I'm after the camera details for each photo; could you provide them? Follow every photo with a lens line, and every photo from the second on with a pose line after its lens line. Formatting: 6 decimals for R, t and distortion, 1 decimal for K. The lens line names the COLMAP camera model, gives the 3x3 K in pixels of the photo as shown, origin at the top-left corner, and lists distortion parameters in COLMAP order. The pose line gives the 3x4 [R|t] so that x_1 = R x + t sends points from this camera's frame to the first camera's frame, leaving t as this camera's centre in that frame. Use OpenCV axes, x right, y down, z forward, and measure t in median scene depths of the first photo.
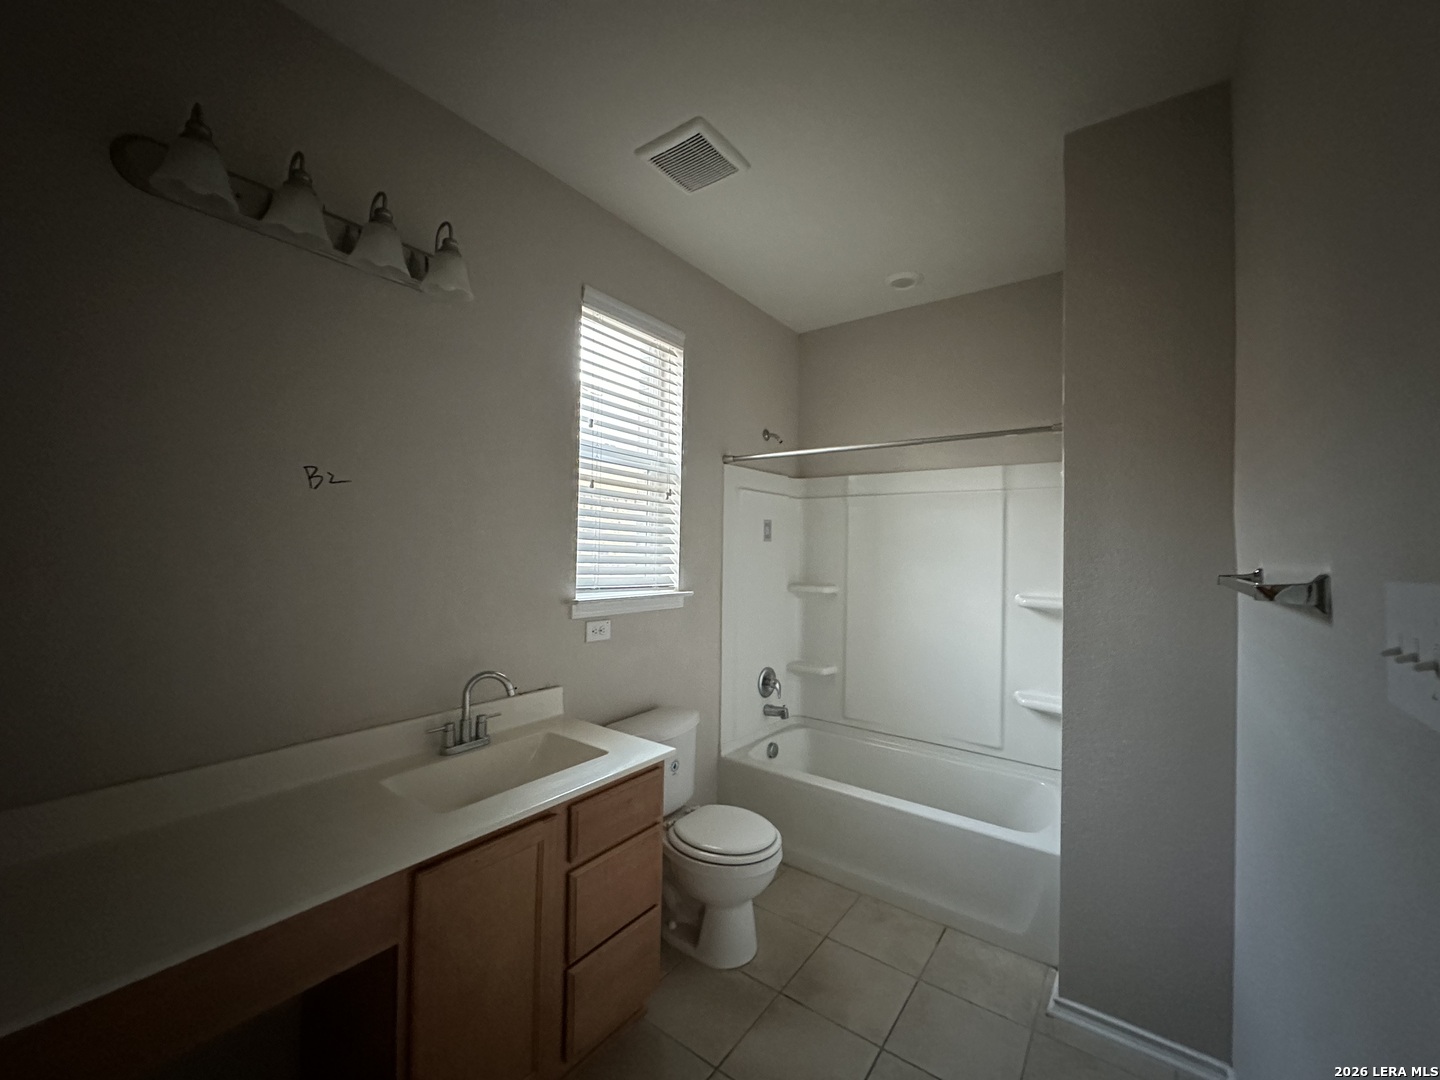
lens RADIAL K [[573.2, 0, 723.1], [0, 573.2, 541.3], [0, 0, 1]] dist [-0.003884, 0.000468]
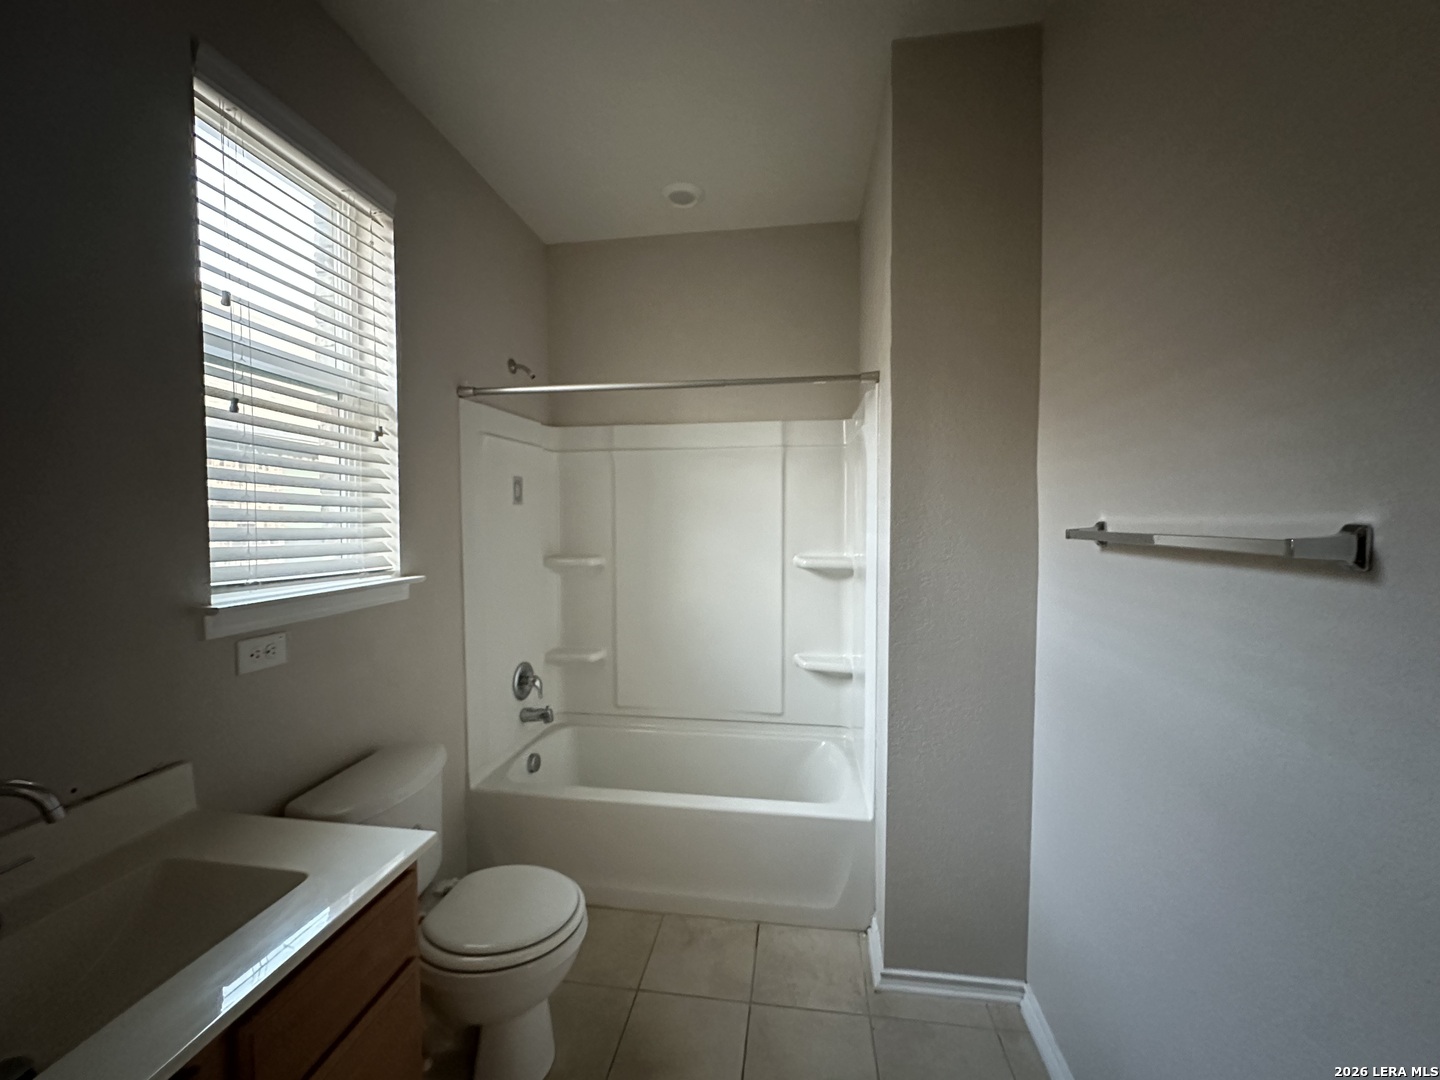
lens RADIAL K [[573.2, 0, 716.6], [0, 573.2, 538.6], [0, 0, 1]] dist [-0.003884, 0.000468]
pose [[0.882705, -0.037495, 0.468430, -0.062155], [0.011825, 0.998268, 0.057622, 0.006192], [-0.469779, -0.045324, 0.881620, 0.212437]]
